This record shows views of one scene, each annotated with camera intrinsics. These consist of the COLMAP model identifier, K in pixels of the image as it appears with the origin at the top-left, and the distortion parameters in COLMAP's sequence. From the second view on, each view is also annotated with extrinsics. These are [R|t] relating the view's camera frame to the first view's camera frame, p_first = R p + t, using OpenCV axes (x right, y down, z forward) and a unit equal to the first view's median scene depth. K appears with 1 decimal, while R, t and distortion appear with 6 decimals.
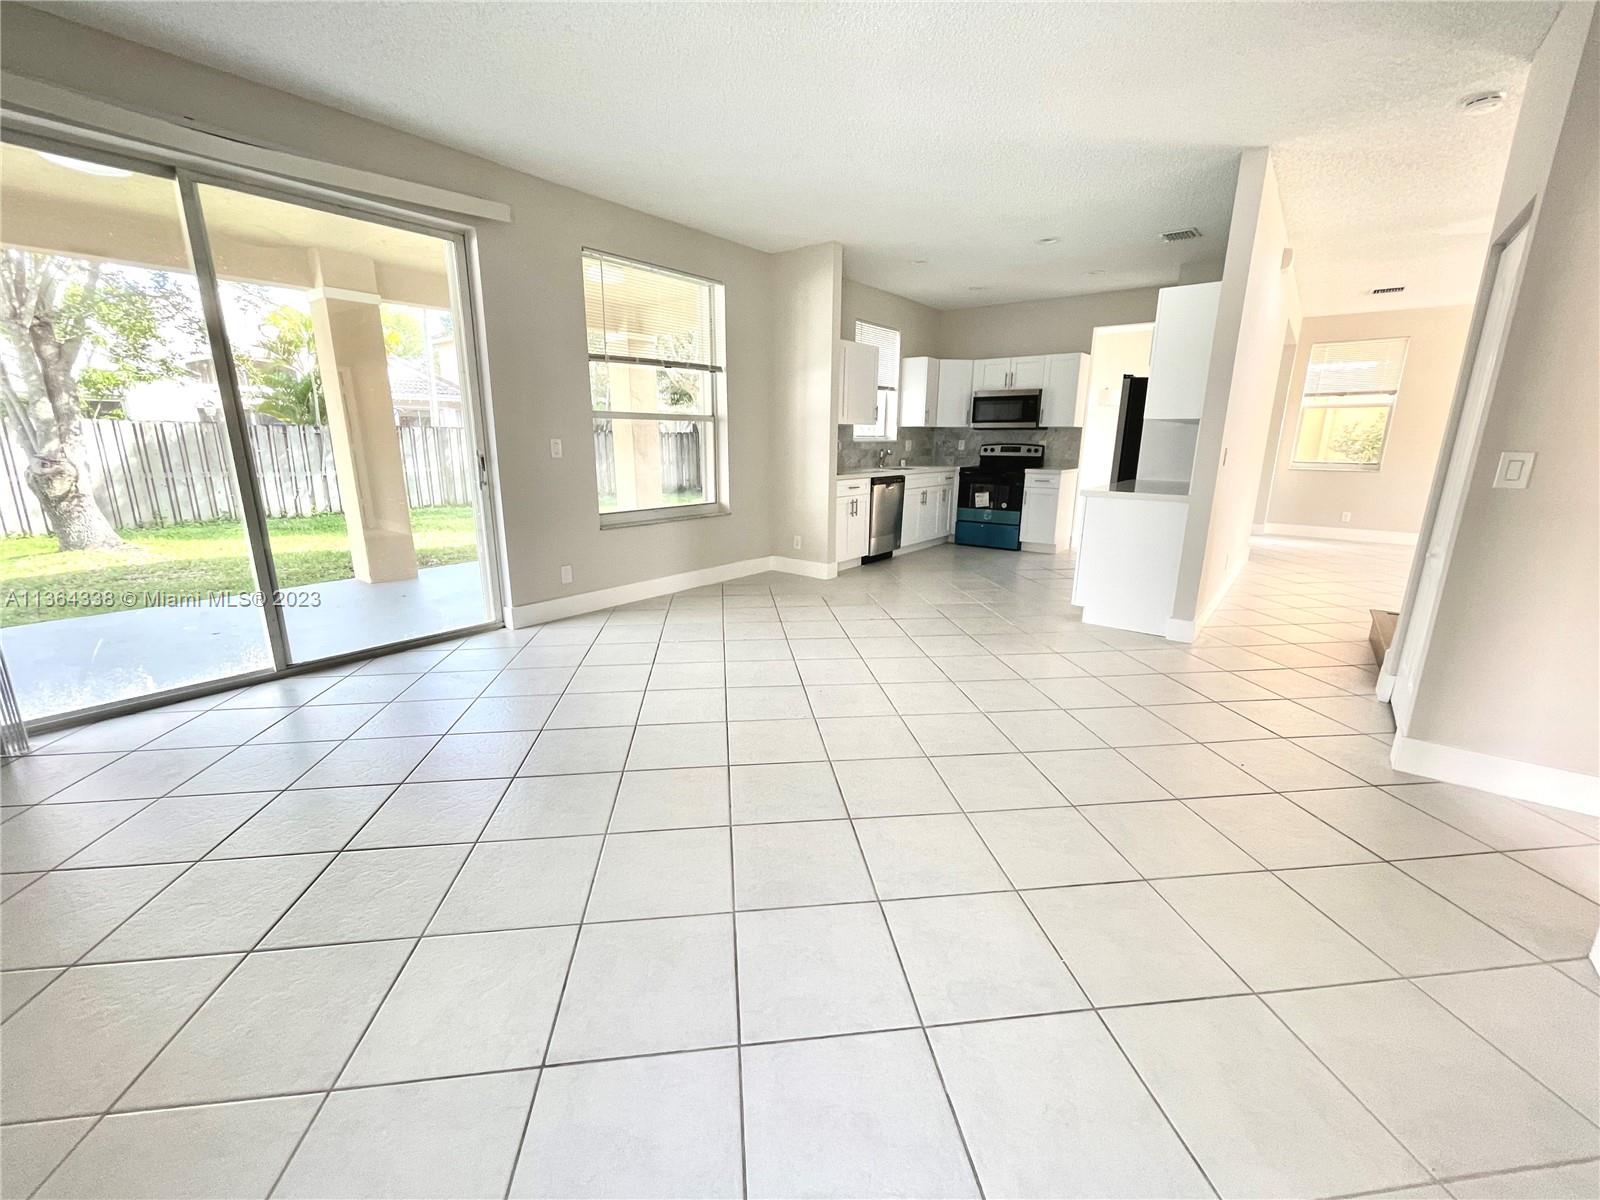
lens RADIAL K [[644.4, 0, 785.5], [0, 644.4, 604.7], [0, 0, 1]] dist [-0.007585, 0.002546]
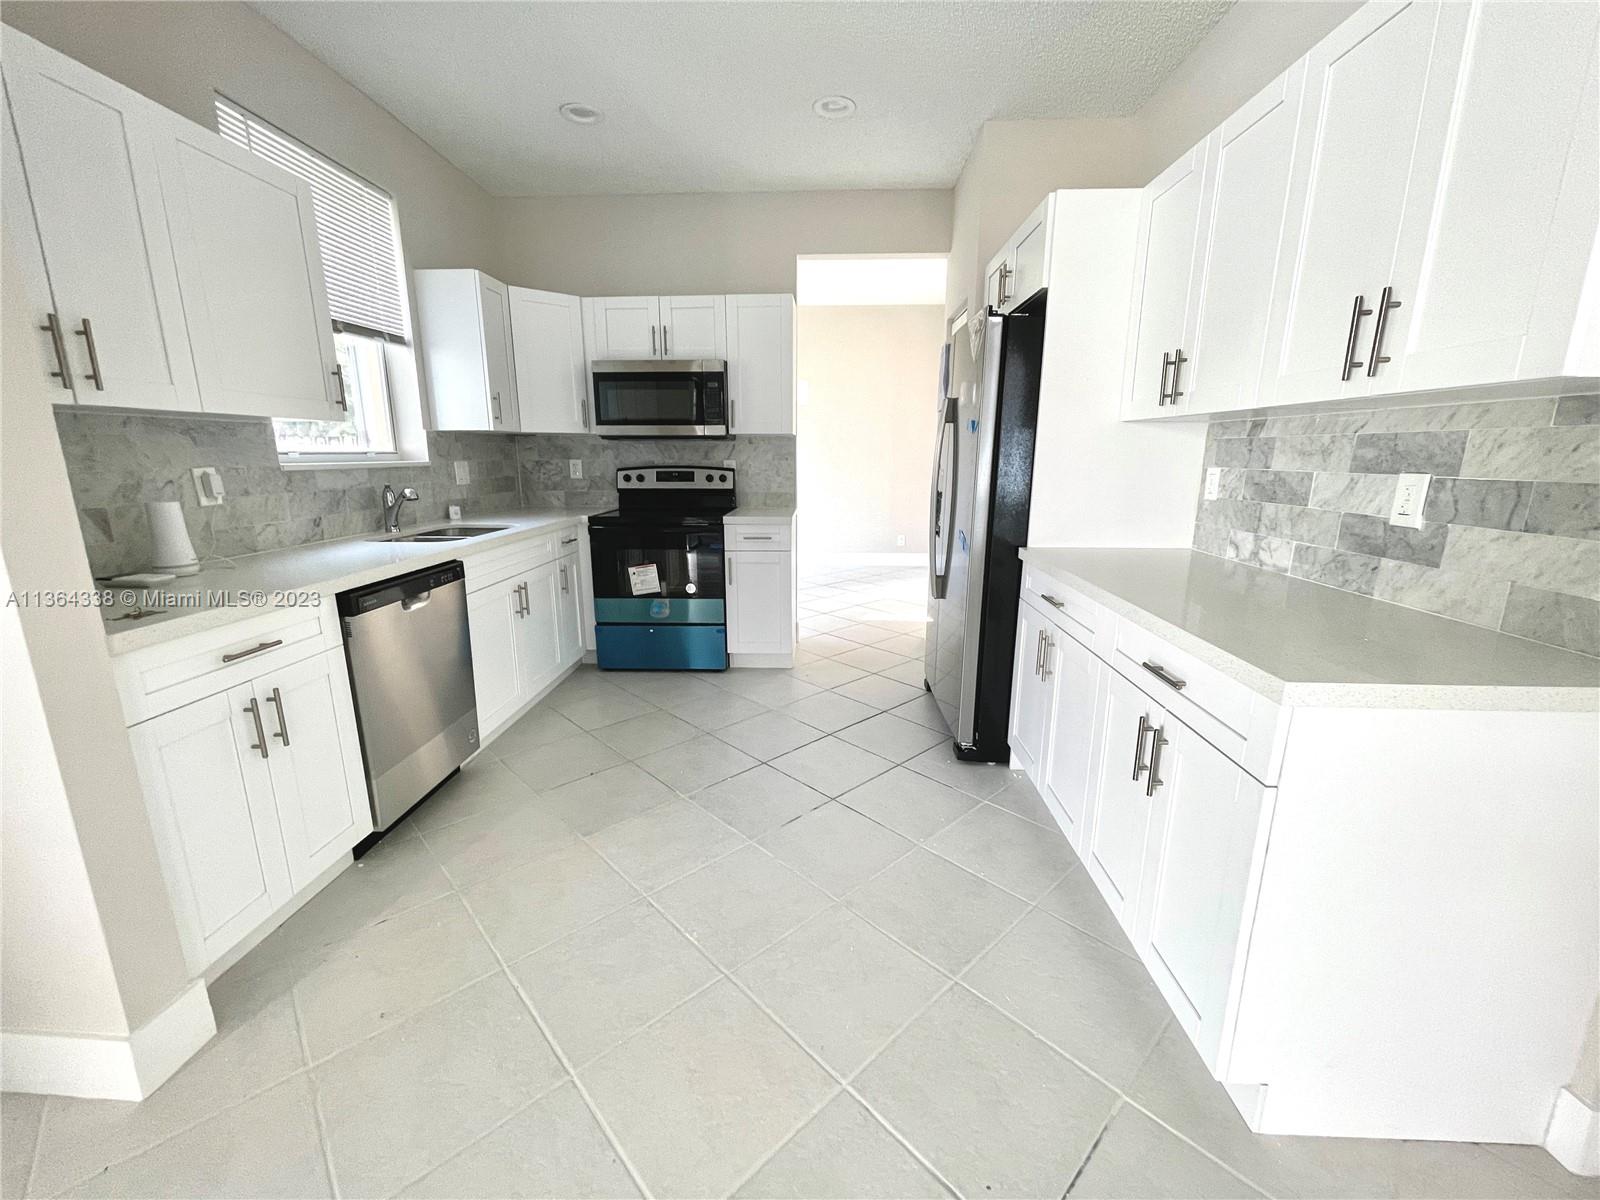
lens RADIAL K [[644.4, 0, 795.0], [0, 644.4, 599.4], [0, 0, 1]] dist [-0.007585, 0.002546]
pose [[0.801305, -0.135199, 0.582780, 0.108732], [0.152113, 0.988159, 0.020091, -0.140771], [-0.578595, 0.072549, 0.812382, 0.534125]]
